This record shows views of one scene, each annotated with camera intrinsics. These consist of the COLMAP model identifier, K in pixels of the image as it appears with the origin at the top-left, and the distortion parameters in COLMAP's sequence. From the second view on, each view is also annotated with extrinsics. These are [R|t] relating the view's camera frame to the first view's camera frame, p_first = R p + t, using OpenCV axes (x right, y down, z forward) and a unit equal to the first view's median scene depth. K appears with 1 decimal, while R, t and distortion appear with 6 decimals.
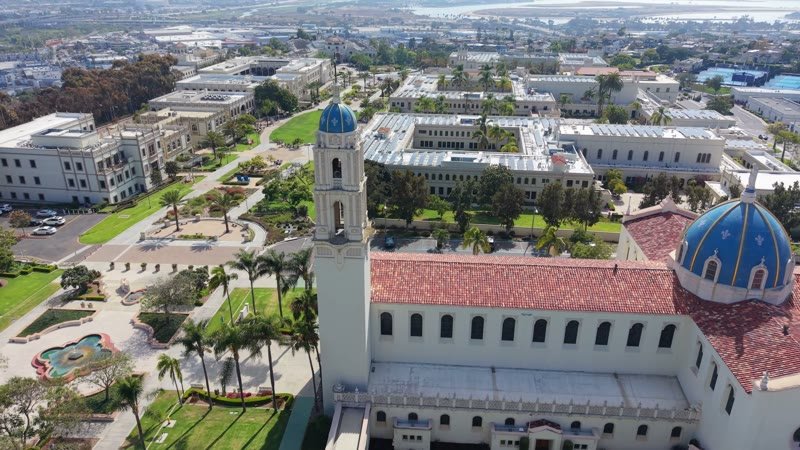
lens RADIAL K [[571.4, 0, 397.4], [0, 571.4, 237.4], [0, 0, 1]] dist [0.048198, -0.058209]
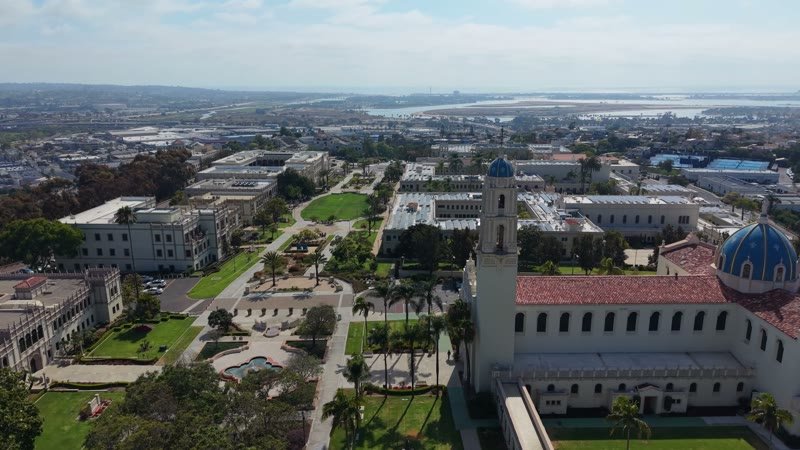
lens RADIAL K [[571.4, 0, 402.2], [0, 571.4, 239.5], [0, 0, 1]] dist [0.048198, -0.058209]
pose [[0.995303, -0.029950, 0.092060, -0.170606], [0.043926, 0.987131, -0.153761, 0.064260], [-0.086270, 0.157083, 0.983810, -0.134747]]
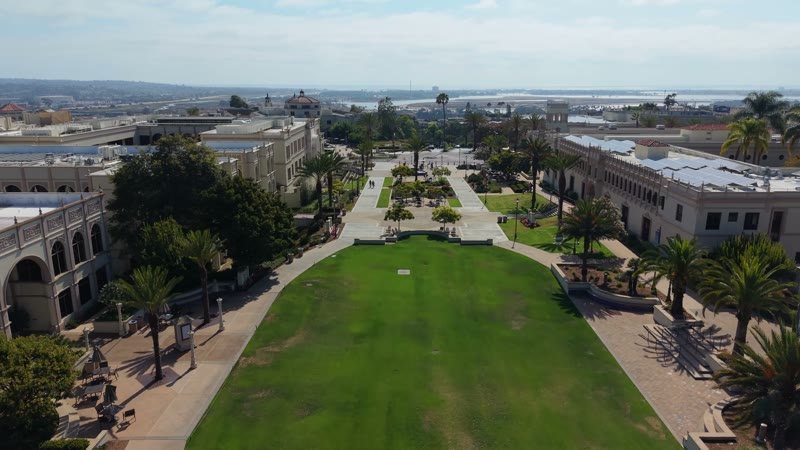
lens RADIAL K [[571.4, 0, 400.0], [0, 571.4, 237.5], [0, 0, 1]] dist [0.048198, -0.058209]
pose [[0.990231, -0.038149, 0.134120, -0.246161], [0.058900, 0.986262, -0.154332, -0.286035], [-0.126389, 0.160724, 0.978874, 1.139322]]
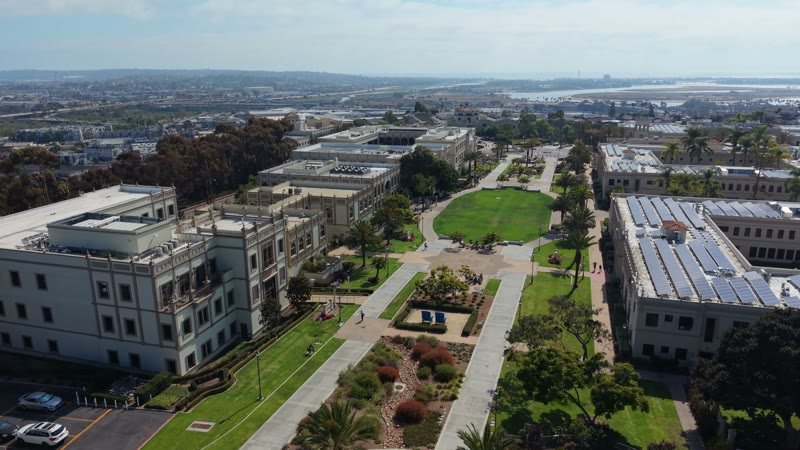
lens RADIAL K [[571.4, 0, 401.4], [0, 571.4, 237.4], [0, 0, 1]] dist [0.048198, -0.058209]
pose [[0.990666, 0.030600, -0.132836, -0.226012], [-0.048723, 0.989592, -0.135403, -0.099352], [0.127310, 0.140611, 0.981846, 0.476846]]
